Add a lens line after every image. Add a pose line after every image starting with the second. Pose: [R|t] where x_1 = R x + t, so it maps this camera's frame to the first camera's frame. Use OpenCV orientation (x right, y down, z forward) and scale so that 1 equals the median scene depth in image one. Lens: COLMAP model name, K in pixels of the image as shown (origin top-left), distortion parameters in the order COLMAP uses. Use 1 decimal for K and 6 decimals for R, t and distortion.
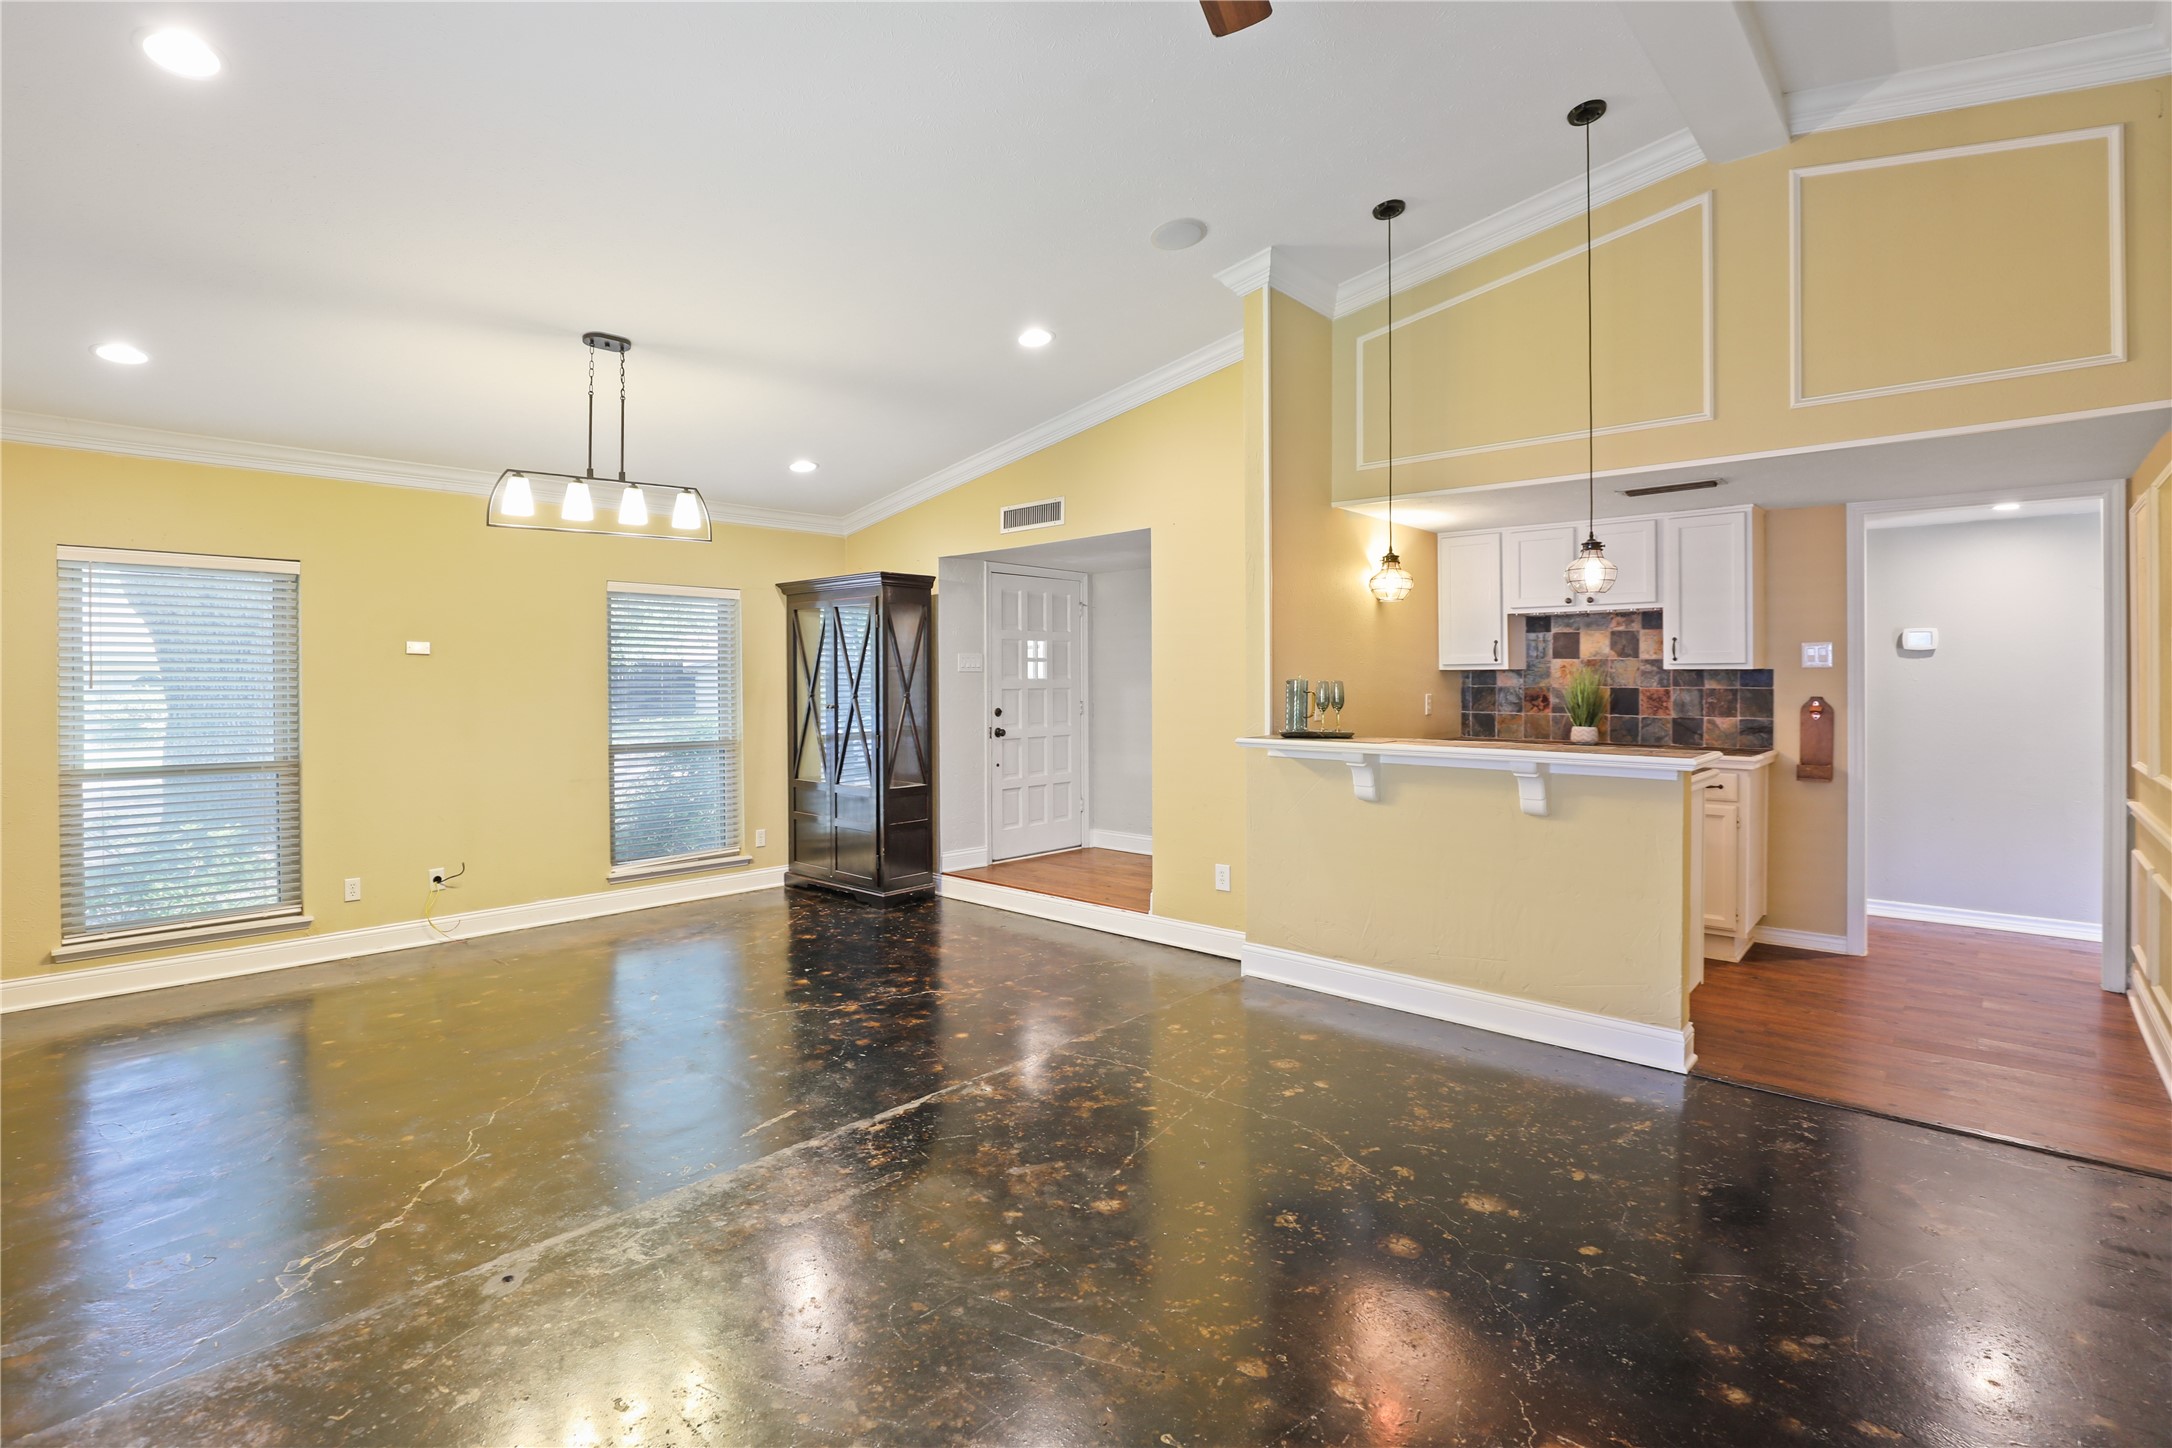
lens RADIAL K [[1018.2, 0, 1078.9], [0, 1018.2, 680.9], [0, 0, 1]] dist [-0.039346, 0.007736]
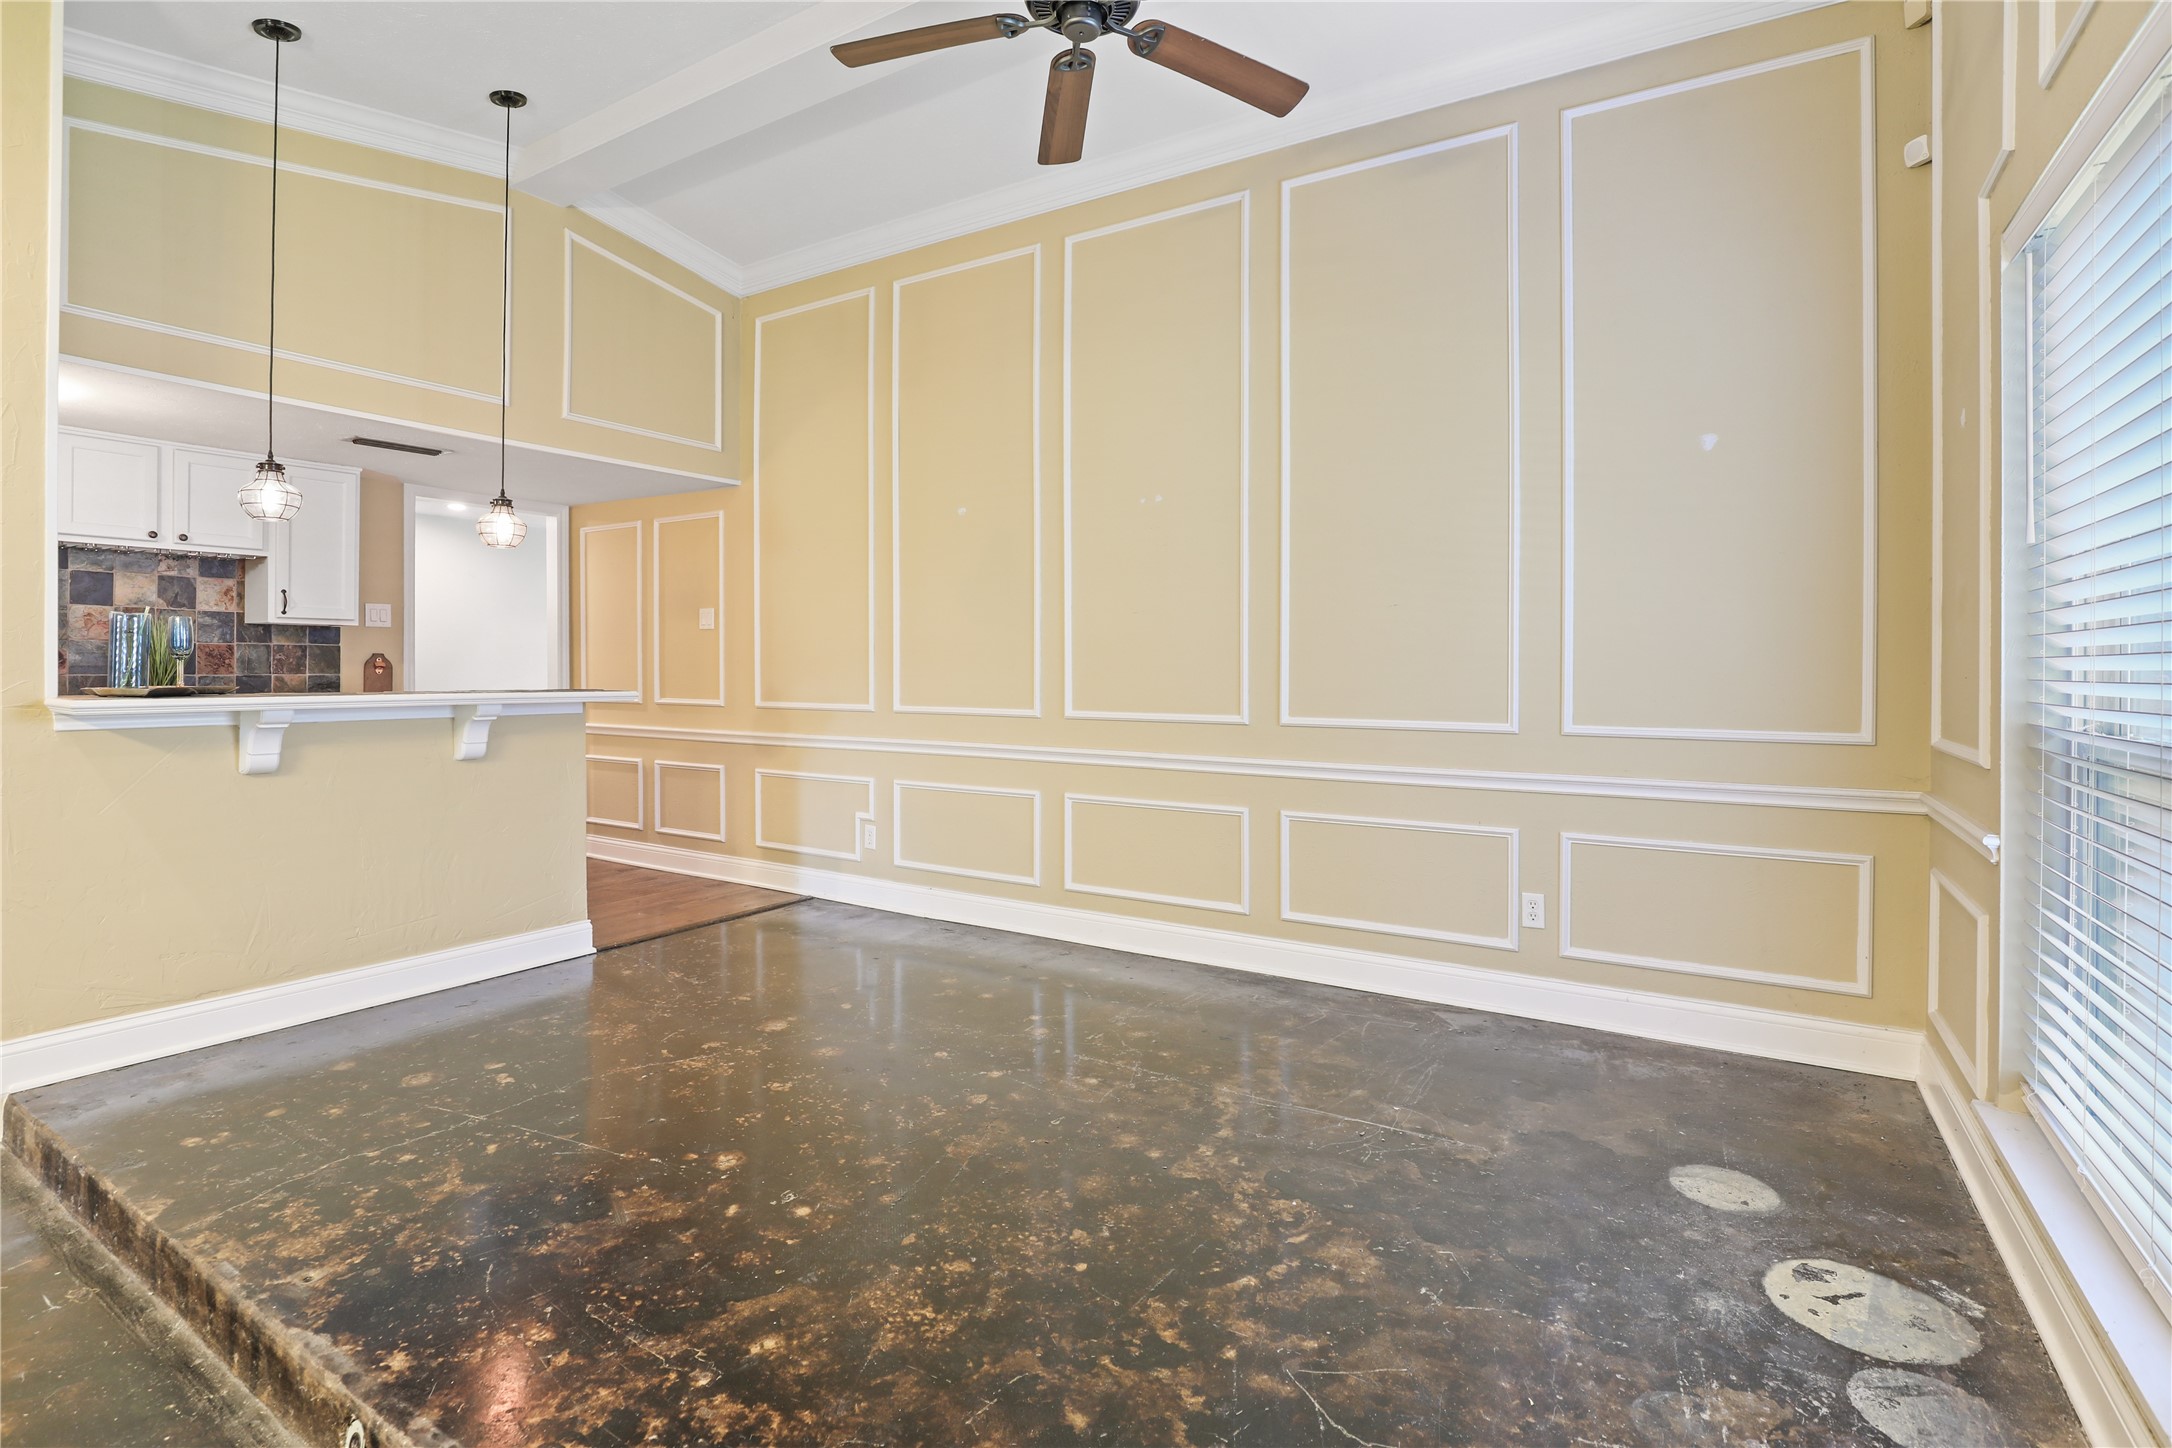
lens RADIAL K [[1018.2, 0, 1099.6], [0, 1018.2, 671.8], [0, 0, 1]] dist [-0.039346, 0.007736]
pose [[-0.192184, -0.003438, 0.981353, -0.471842], [-0.002485, 0.999992, 0.003016, 0.029311], [-0.981356, -0.001859, -0.192191, 0.414302]]
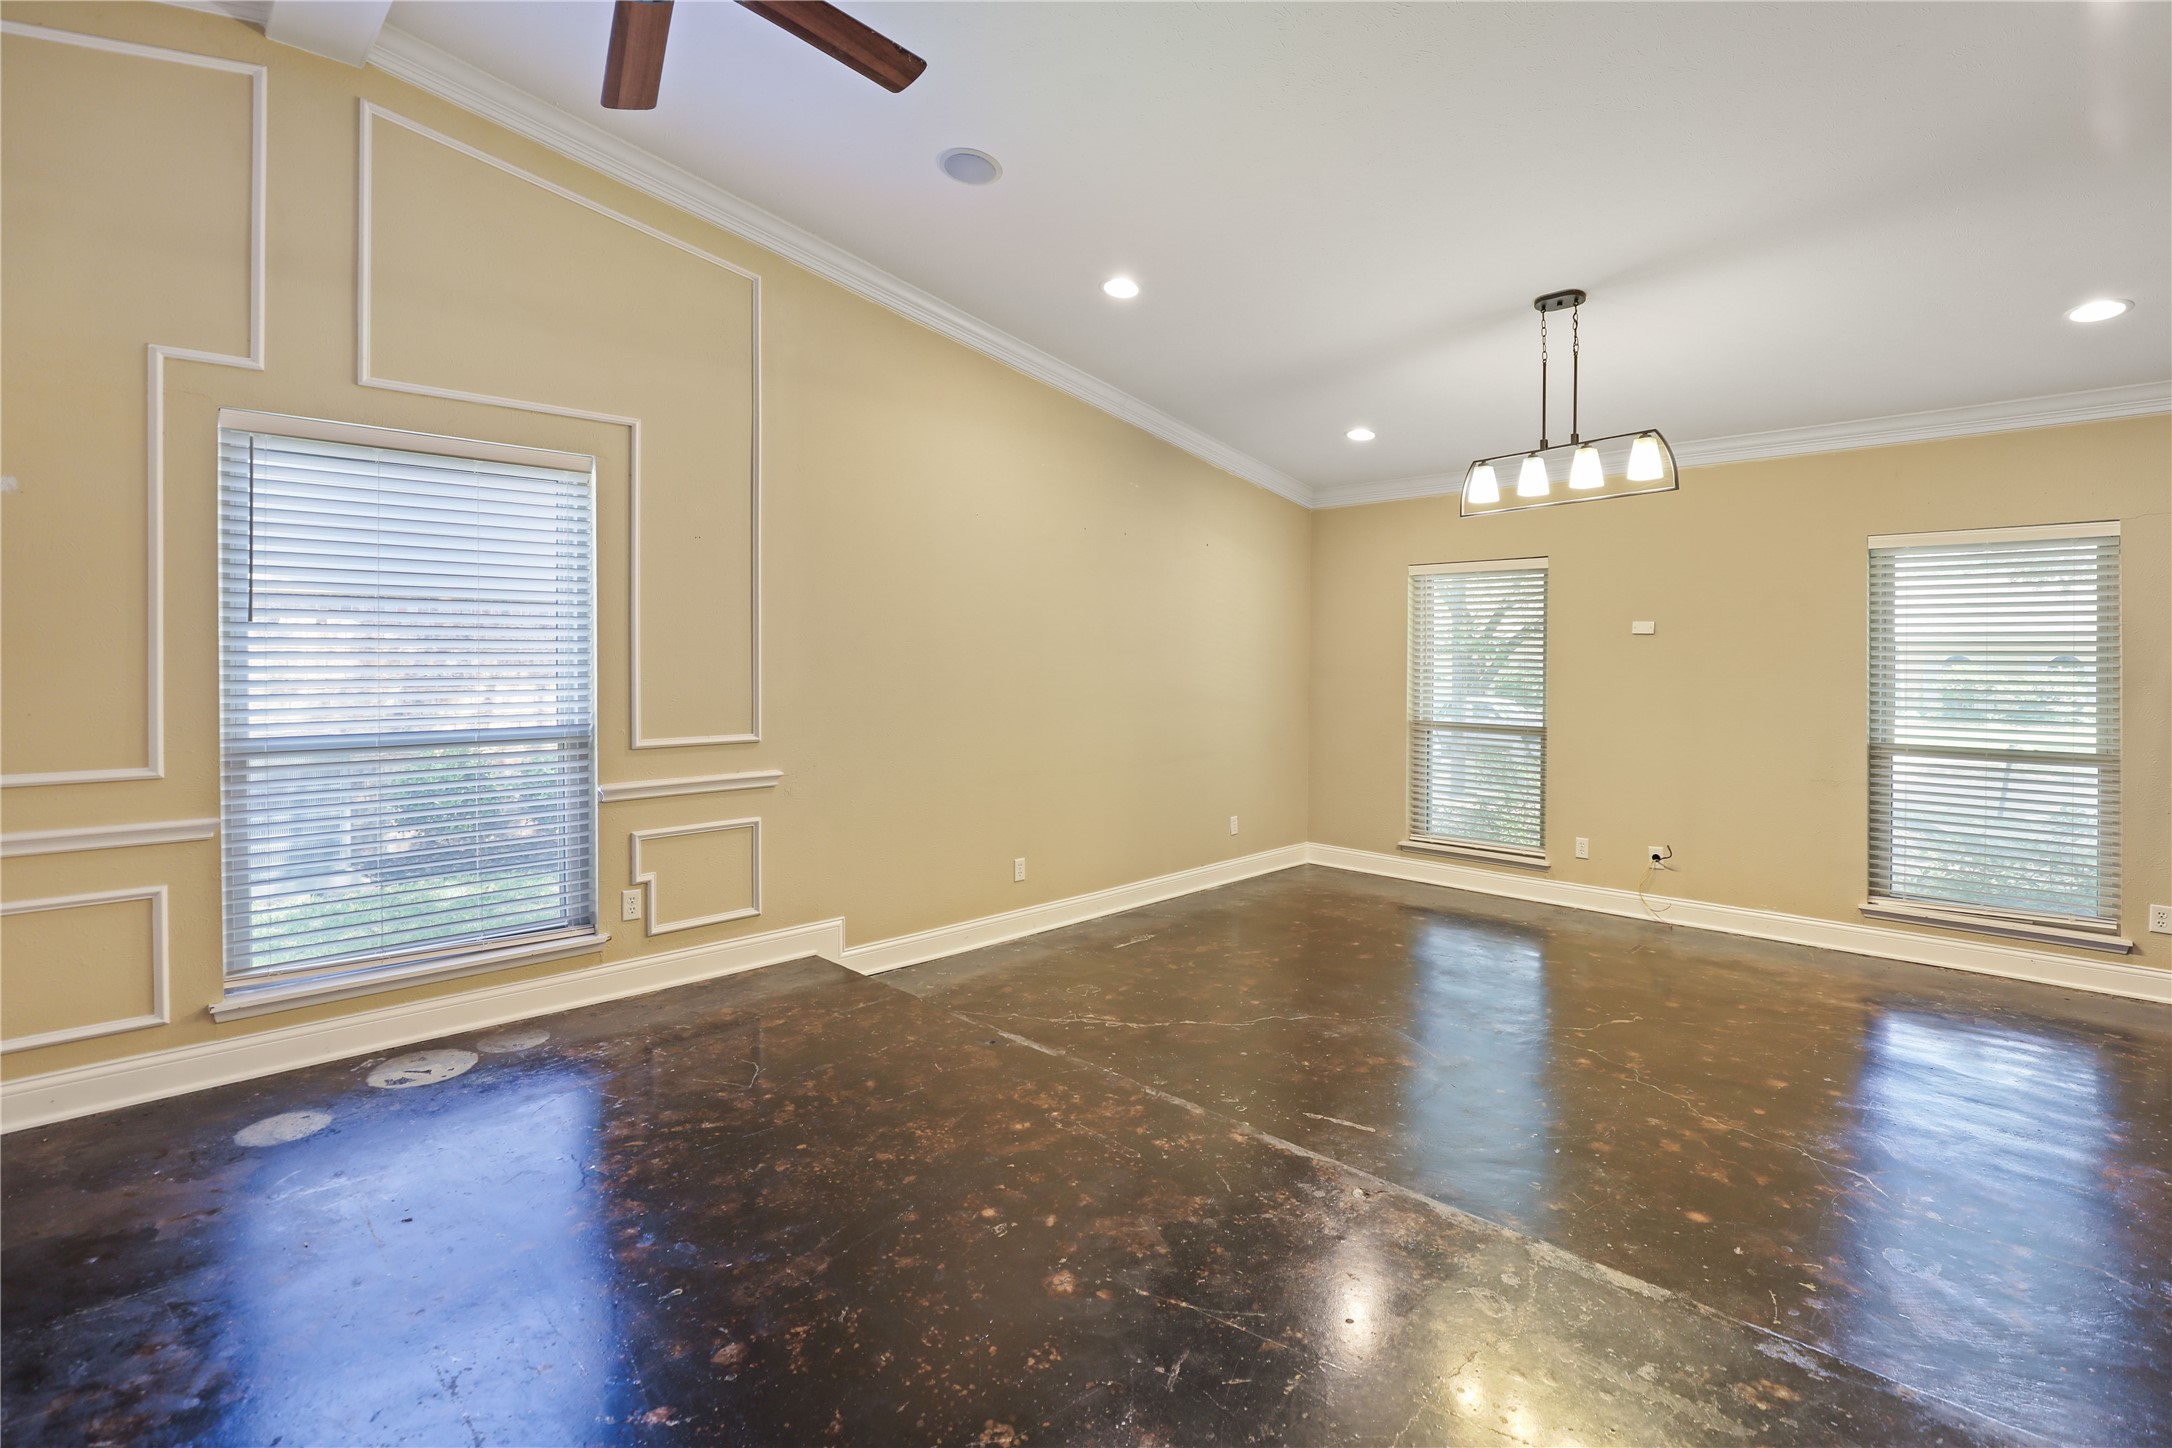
lens RADIAL K [[1018.2, 0, 1099.6], [0, 1018.2, 663.0], [0, 0, 1]] dist [-0.039346, 0.007736]
pose [[-0.043671, 0.004679, -0.999035, 0.423602], [-0.004807, 0.999976, 0.004893, 0.000451], [0.999034, 0.005016, -0.043647, 0.524922]]
